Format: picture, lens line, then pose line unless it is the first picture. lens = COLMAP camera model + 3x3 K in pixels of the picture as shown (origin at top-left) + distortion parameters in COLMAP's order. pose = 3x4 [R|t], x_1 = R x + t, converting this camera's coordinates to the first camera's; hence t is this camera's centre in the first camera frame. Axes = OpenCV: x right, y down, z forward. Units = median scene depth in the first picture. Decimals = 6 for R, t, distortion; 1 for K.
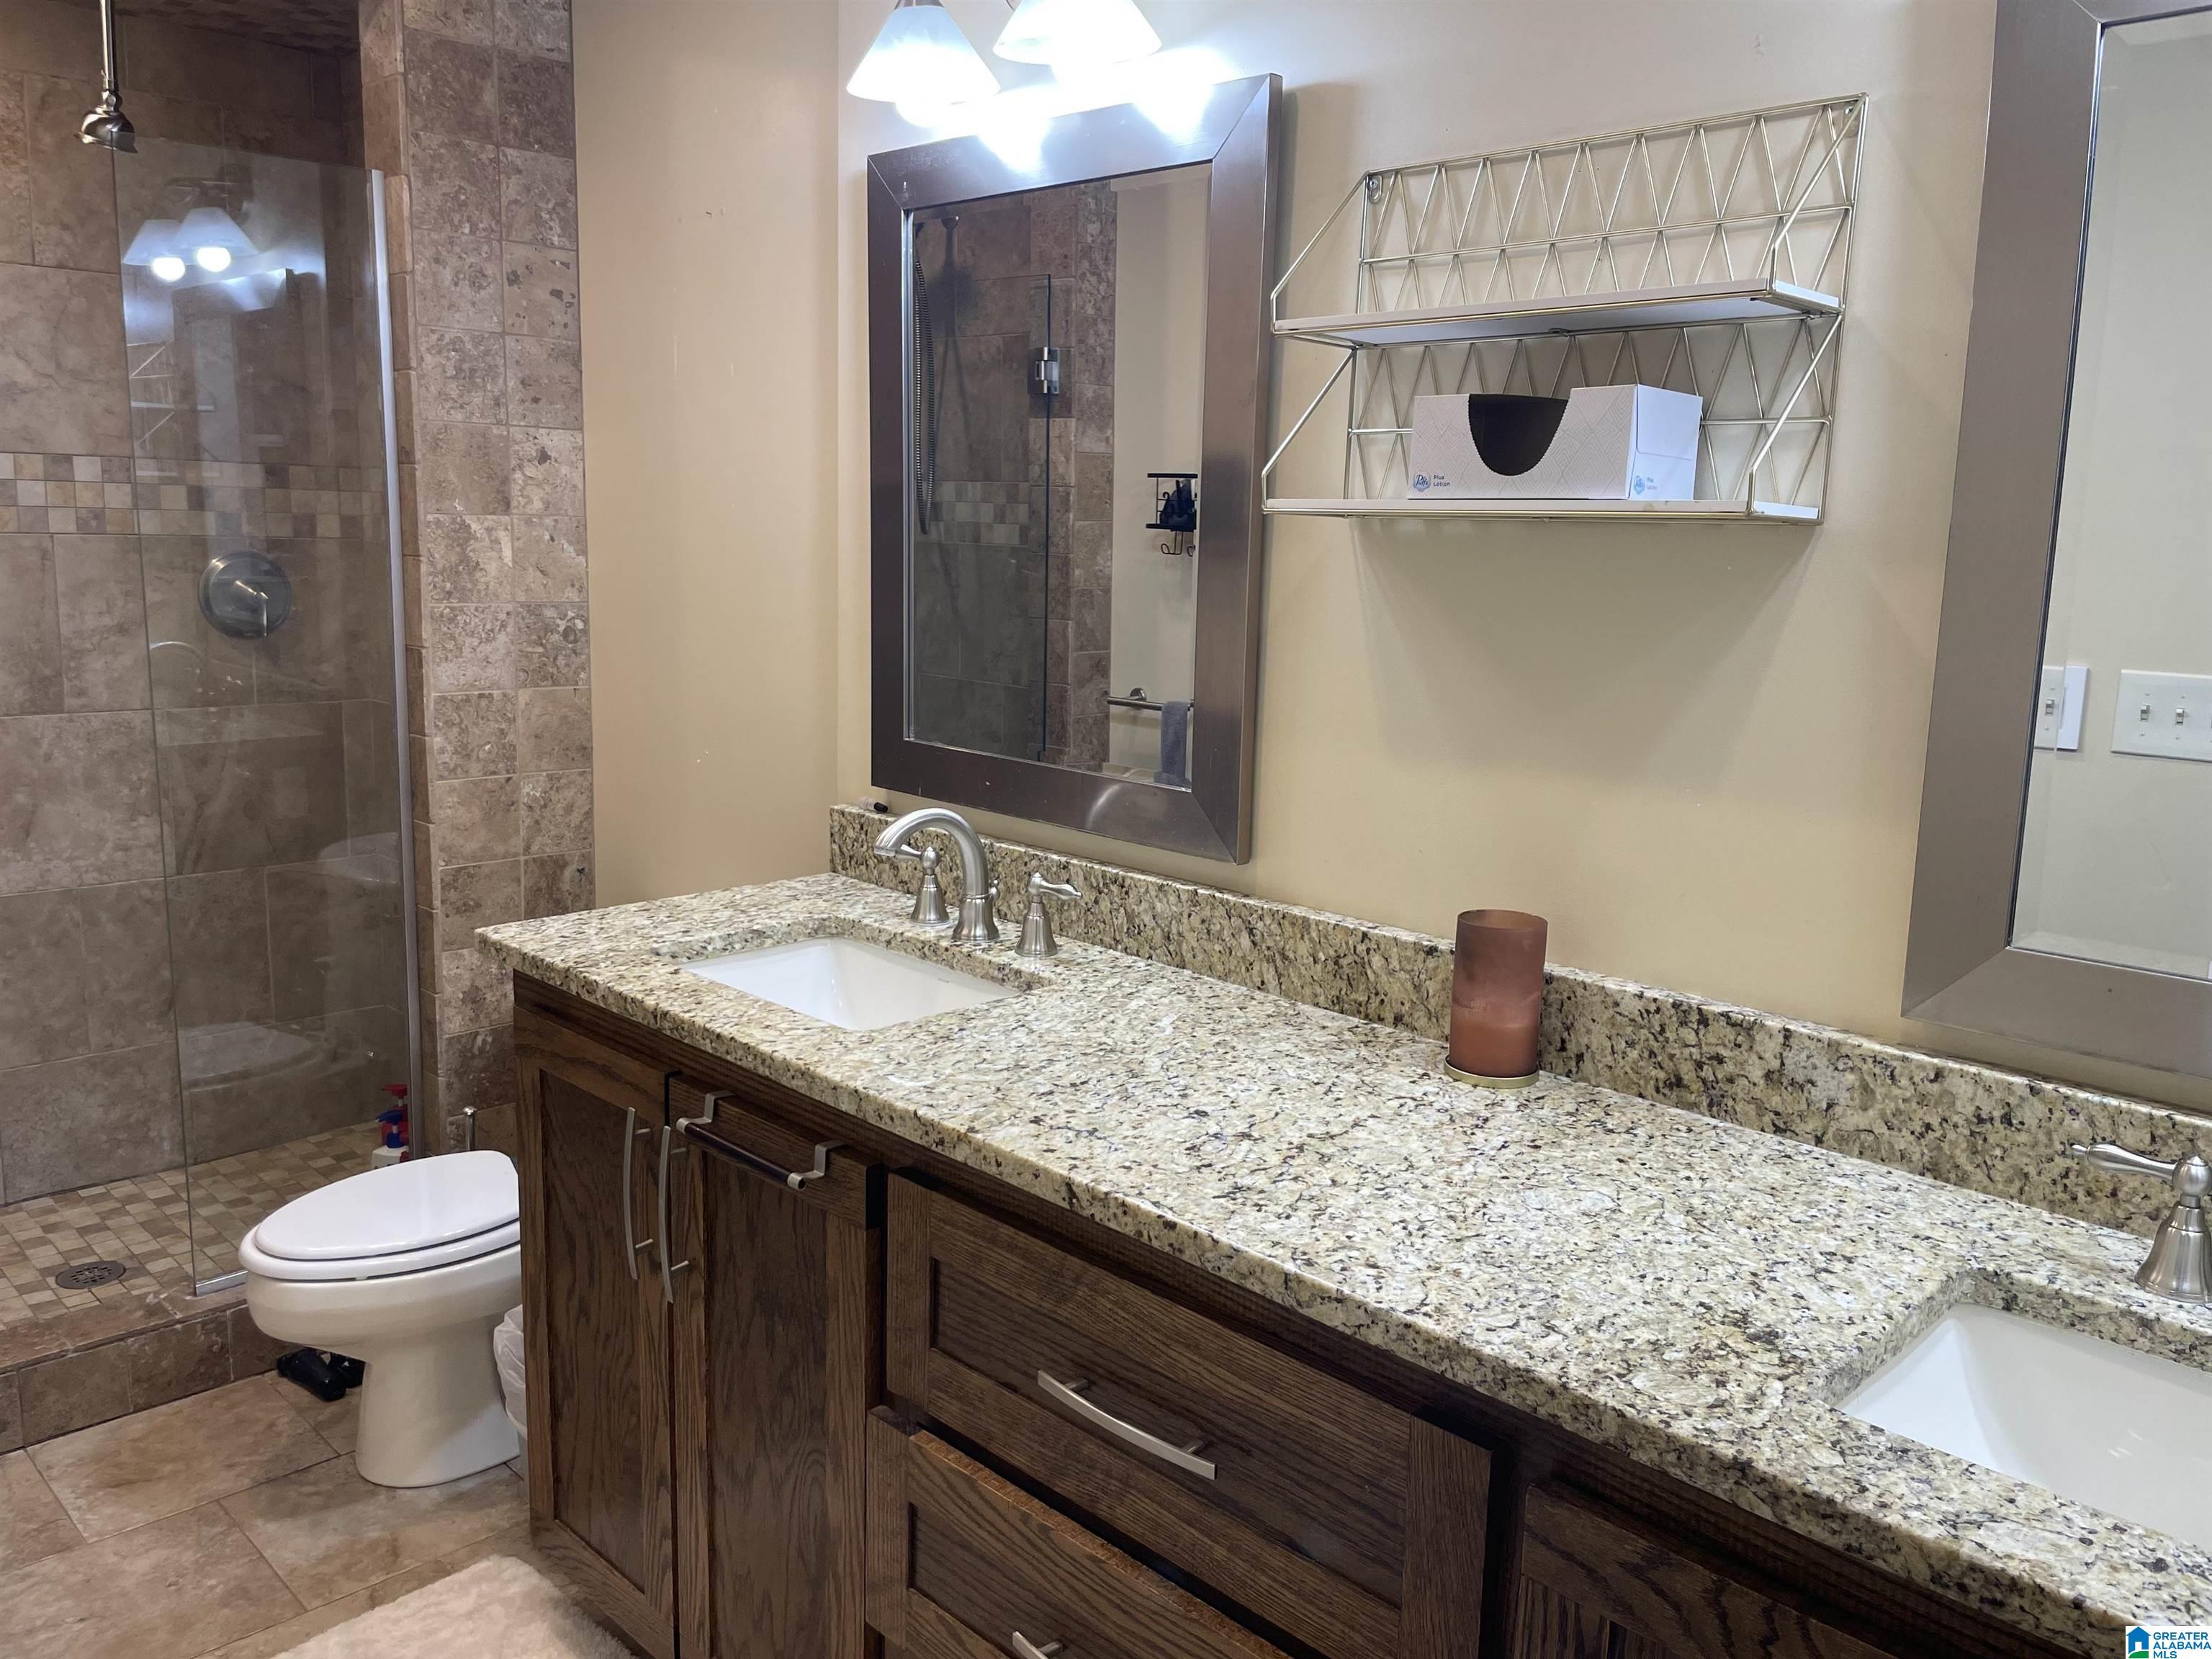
lens RADIAL K [[1686.1, 0, 1107.8], [0, 1686.1, 811.3], [0, 0, 1]] dist [0.112323, -0.153331]
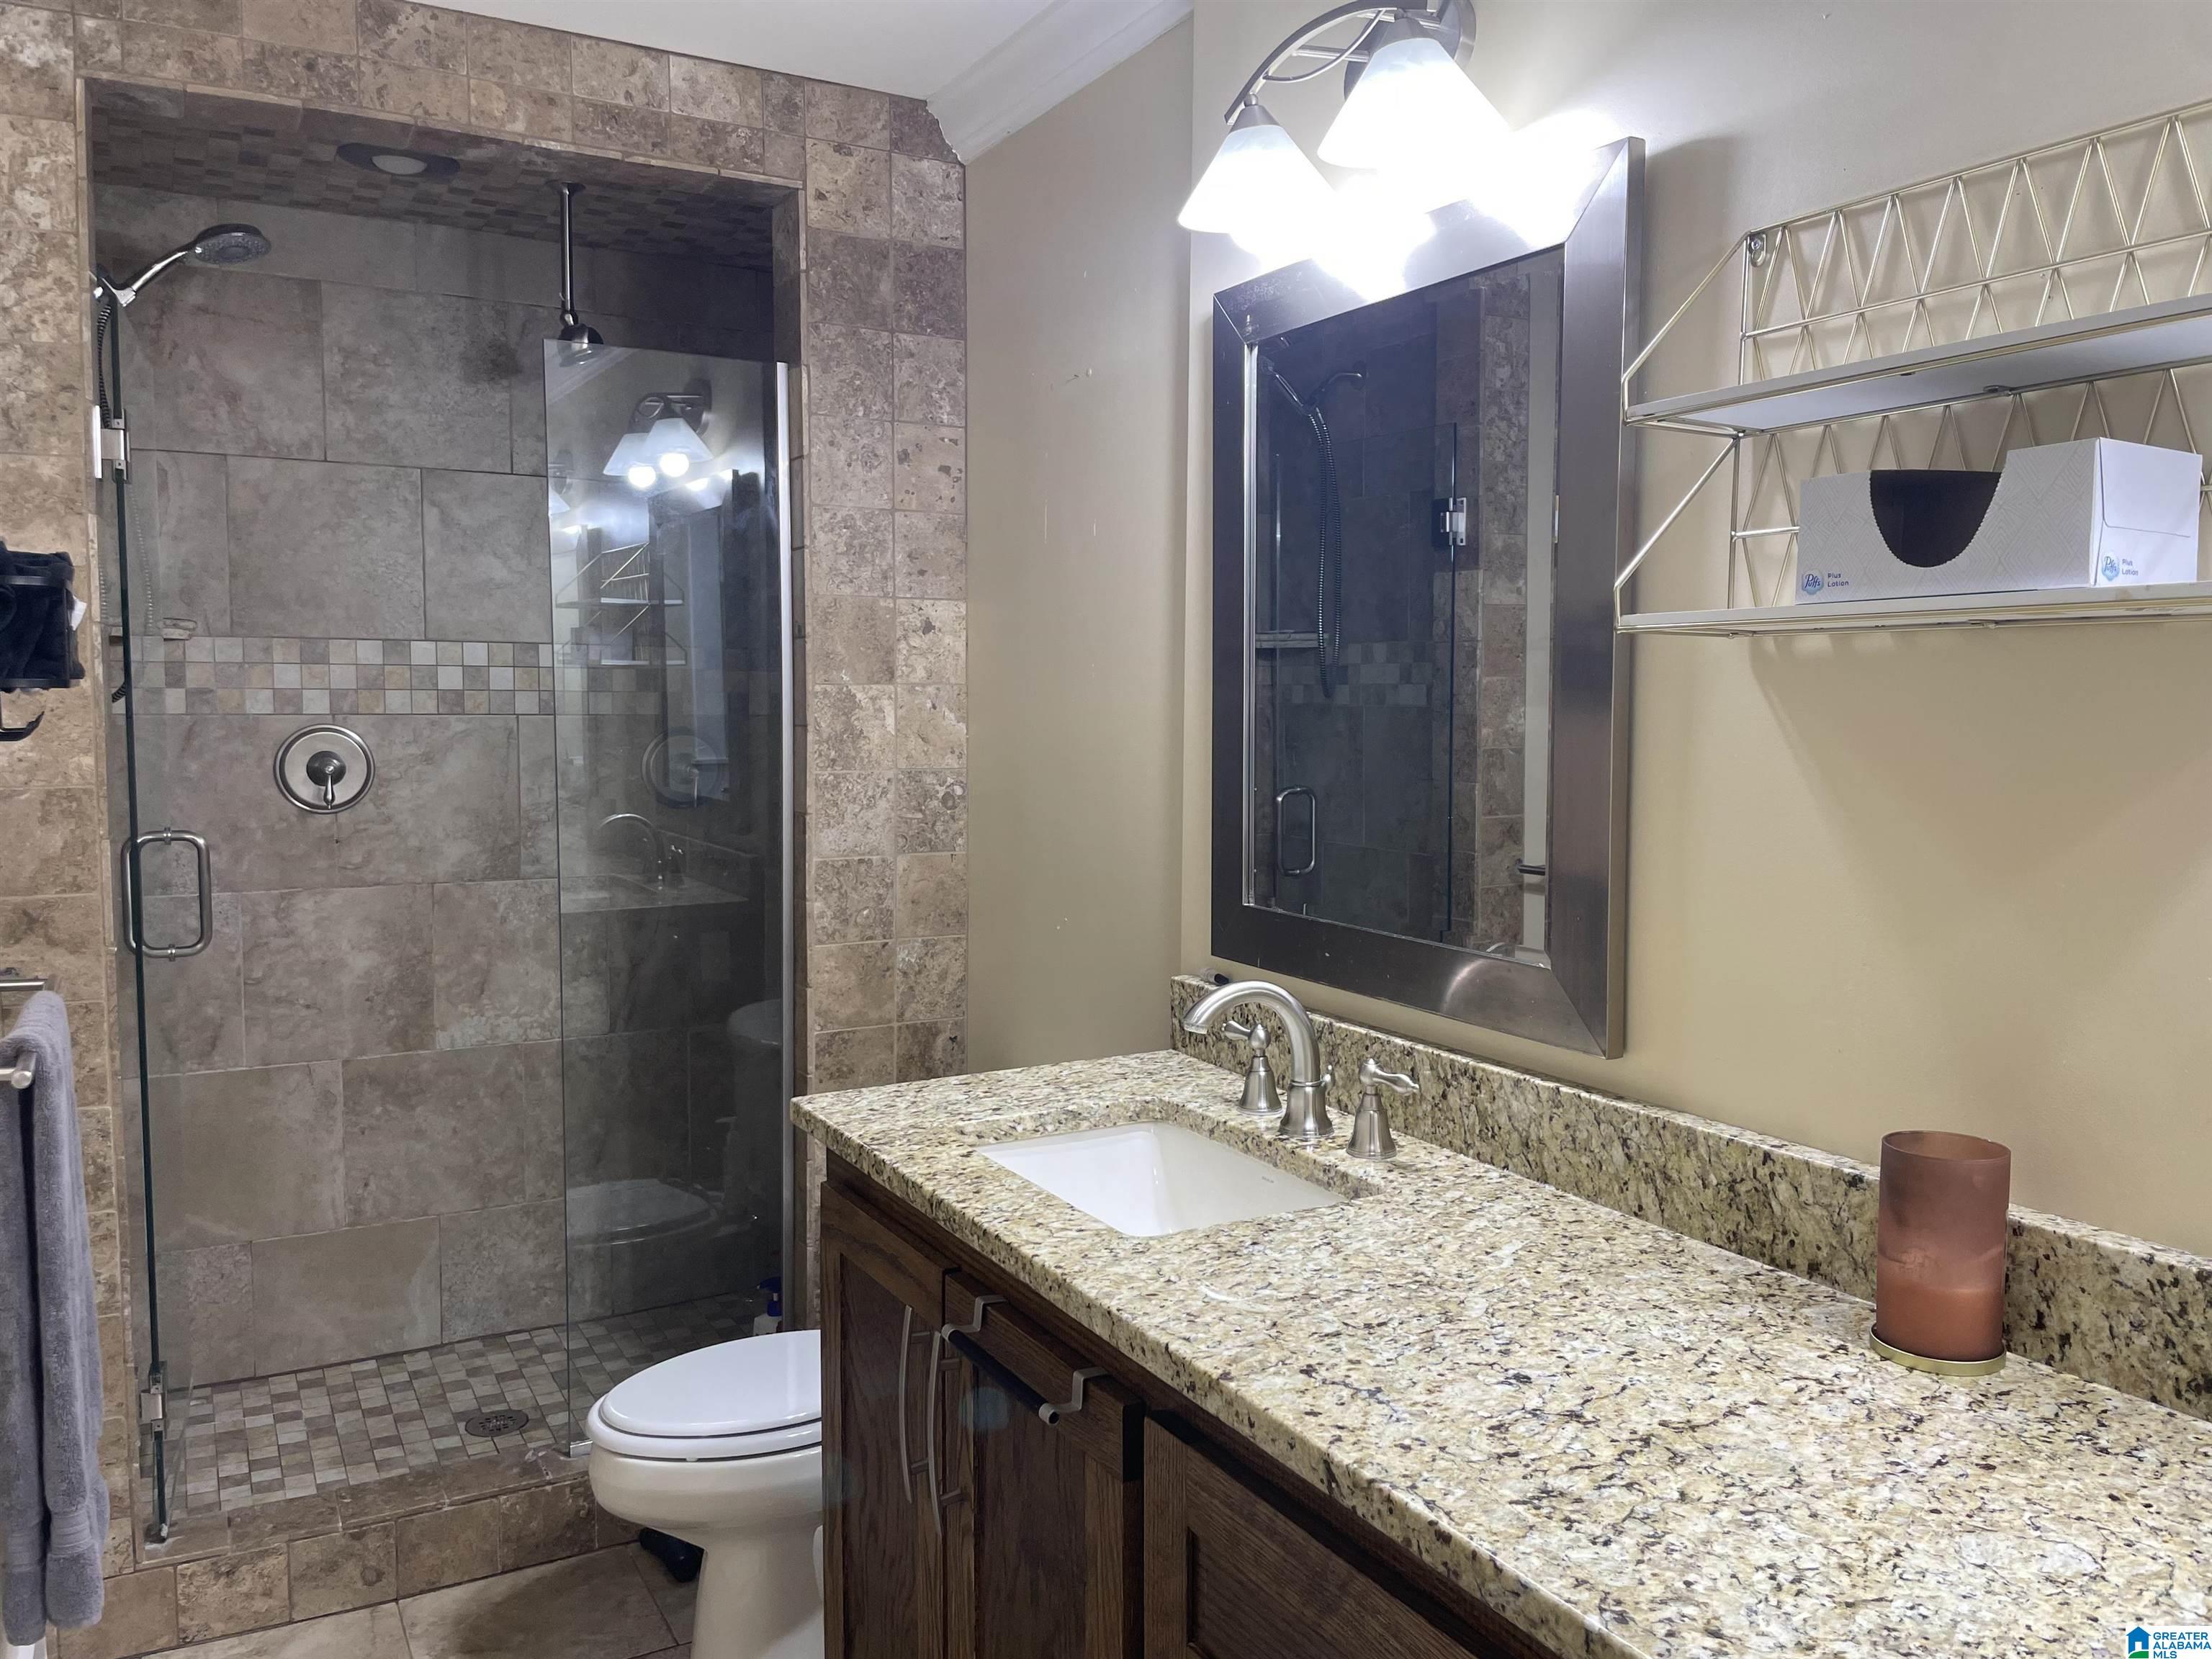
lens RADIAL K [[1686.1, 0, 1107.8], [0, 1686.1, 811.3], [0, 0, 1]] dist [0.112323, -0.153331]
pose [[0.963566, -0.005446, -0.267415, 0.057883], [-0.022304, 0.994674, -0.100626, 0.000313], [0.266539, 0.102924, 0.958313, 0.109904]]
